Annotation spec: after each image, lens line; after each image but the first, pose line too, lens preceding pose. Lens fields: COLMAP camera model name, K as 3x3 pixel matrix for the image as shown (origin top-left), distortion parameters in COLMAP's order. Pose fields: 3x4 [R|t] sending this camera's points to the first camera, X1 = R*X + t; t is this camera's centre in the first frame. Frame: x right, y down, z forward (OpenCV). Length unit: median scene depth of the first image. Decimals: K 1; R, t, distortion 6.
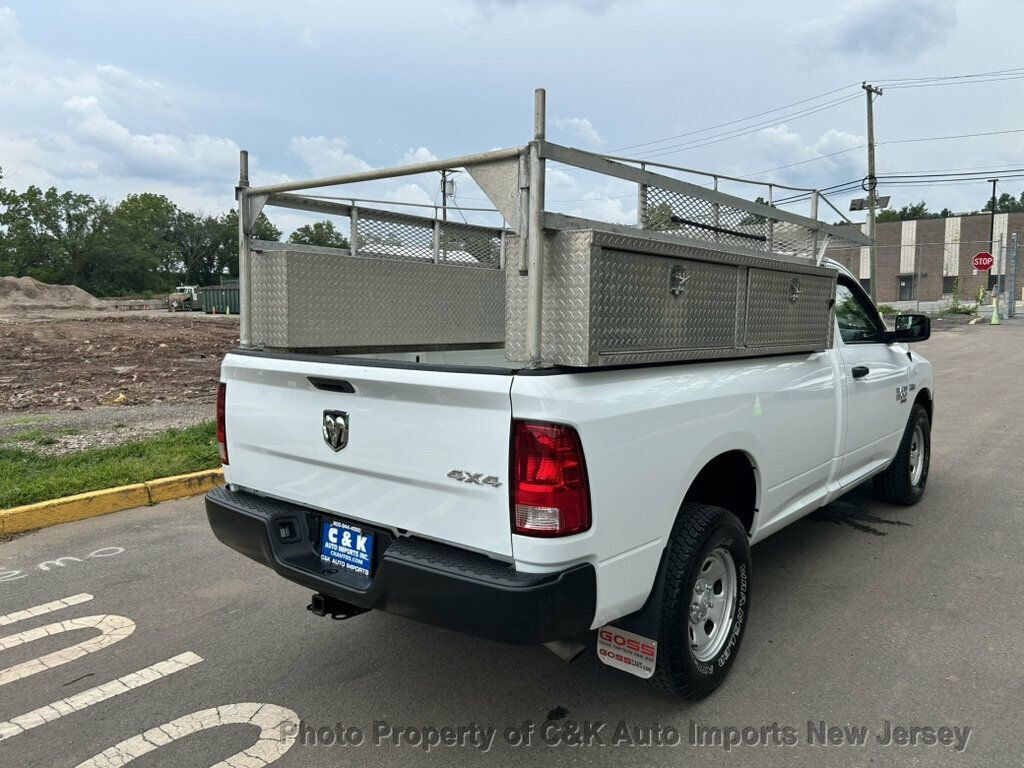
lens RADIAL K [[776.2, 0, 518.9], [0, 776.2, 376.4], [0, 0, 1]] dist [0.049526, -0.053729]
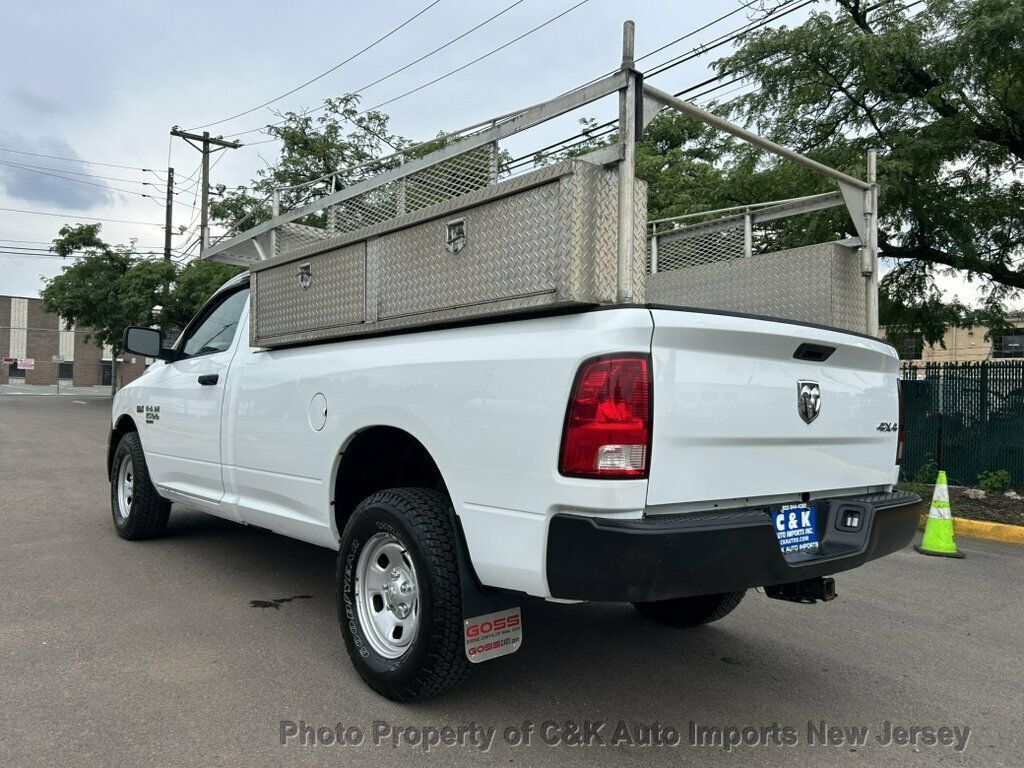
lens RADIAL K [[776.2, 0, 510.2], [0, 776.2, 389.8], [0, 0, 1]] dist [0.049526, -0.053729]
pose [[0.183521, 0.027199, 0.982639, -1.083550], [0.067272, 0.996926, -0.040158, 0.061016], [-0.980711, 0.073474, 0.181127, 1.035694]]
